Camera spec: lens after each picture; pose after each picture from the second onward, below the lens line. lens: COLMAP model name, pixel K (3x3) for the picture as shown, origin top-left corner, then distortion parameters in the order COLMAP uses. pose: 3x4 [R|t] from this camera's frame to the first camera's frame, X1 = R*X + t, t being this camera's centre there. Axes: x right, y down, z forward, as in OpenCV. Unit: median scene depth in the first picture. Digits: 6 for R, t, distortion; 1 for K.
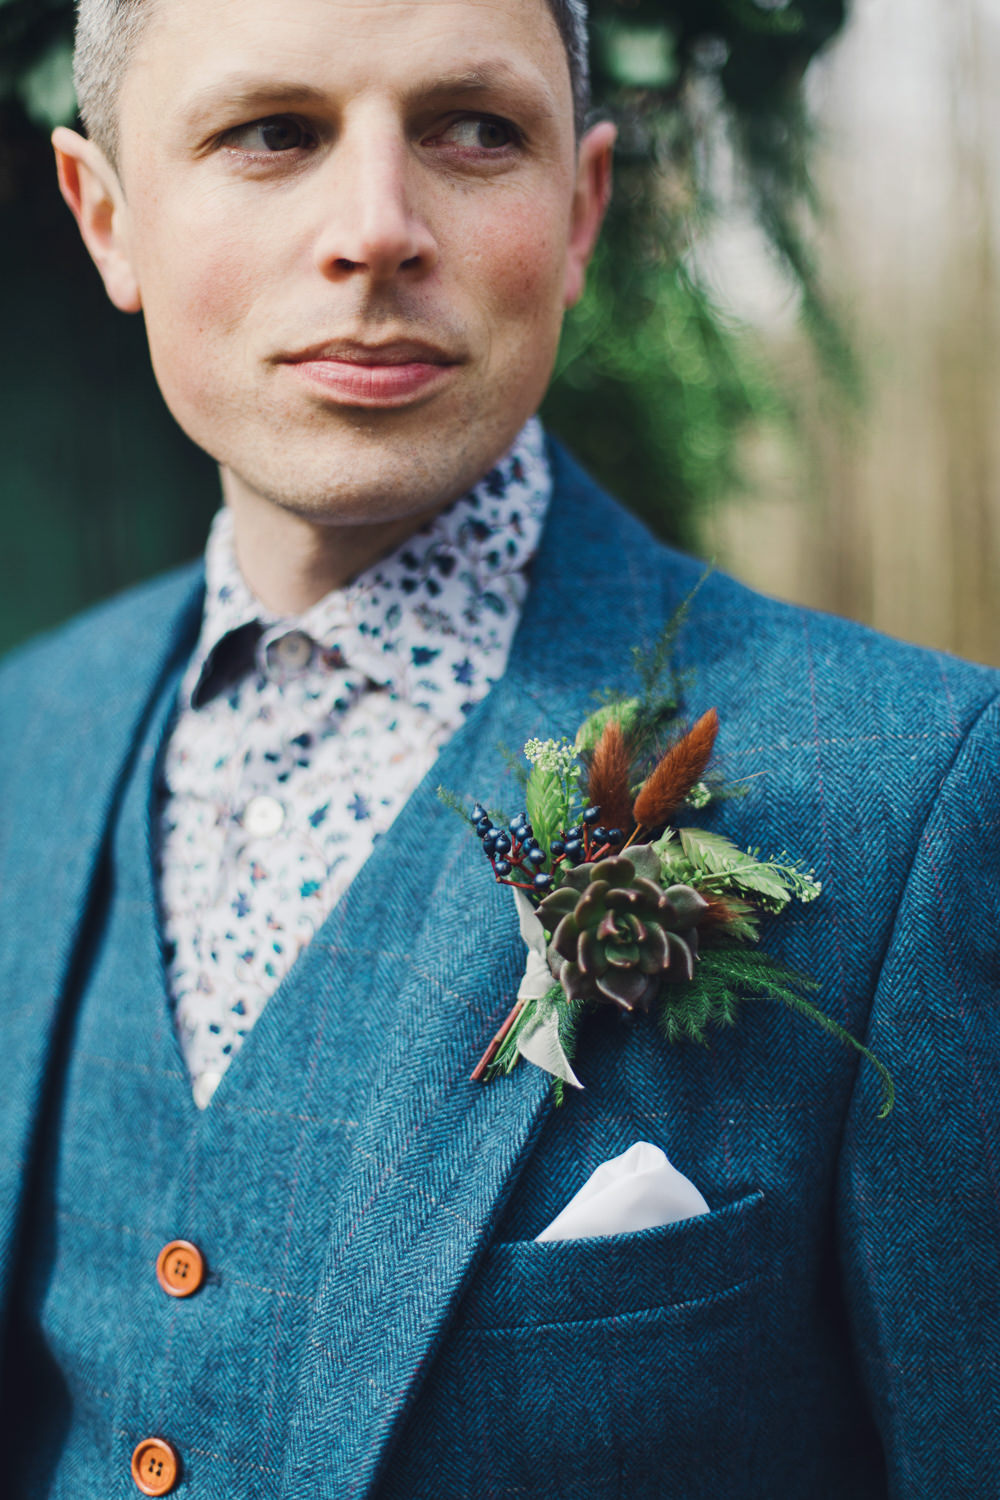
lens RADIAL K [[2240.7, 0, 496.9], [0, 2240.7, 764.5], [0, 0, 1]] dist [-0.040059, 0.000000]
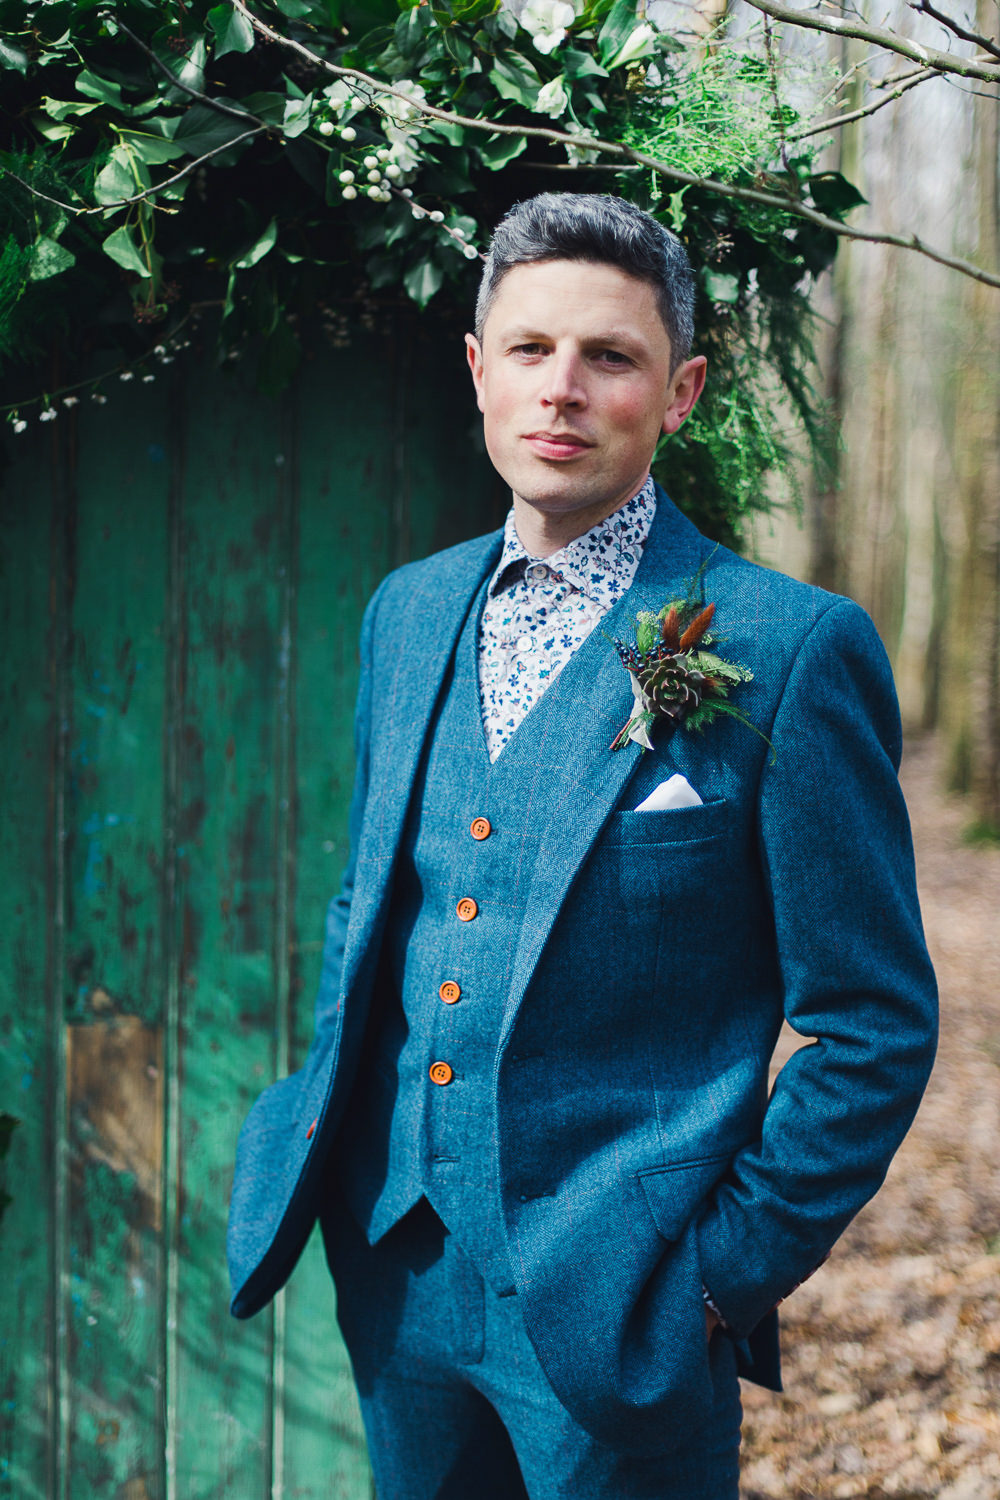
lens RADIAL K [[2240.7, 0, 493.5], [0, 2240.7, 733.6], [0, 0, 1]] dist [-0.040059, 0.000000]
pose [[0.997253, 0.050539, -0.054146, -0.006333], [-0.049503, 0.998568, 0.020304, 0.078279], [0.055094, -0.017568, 0.998327, -1.463374]]
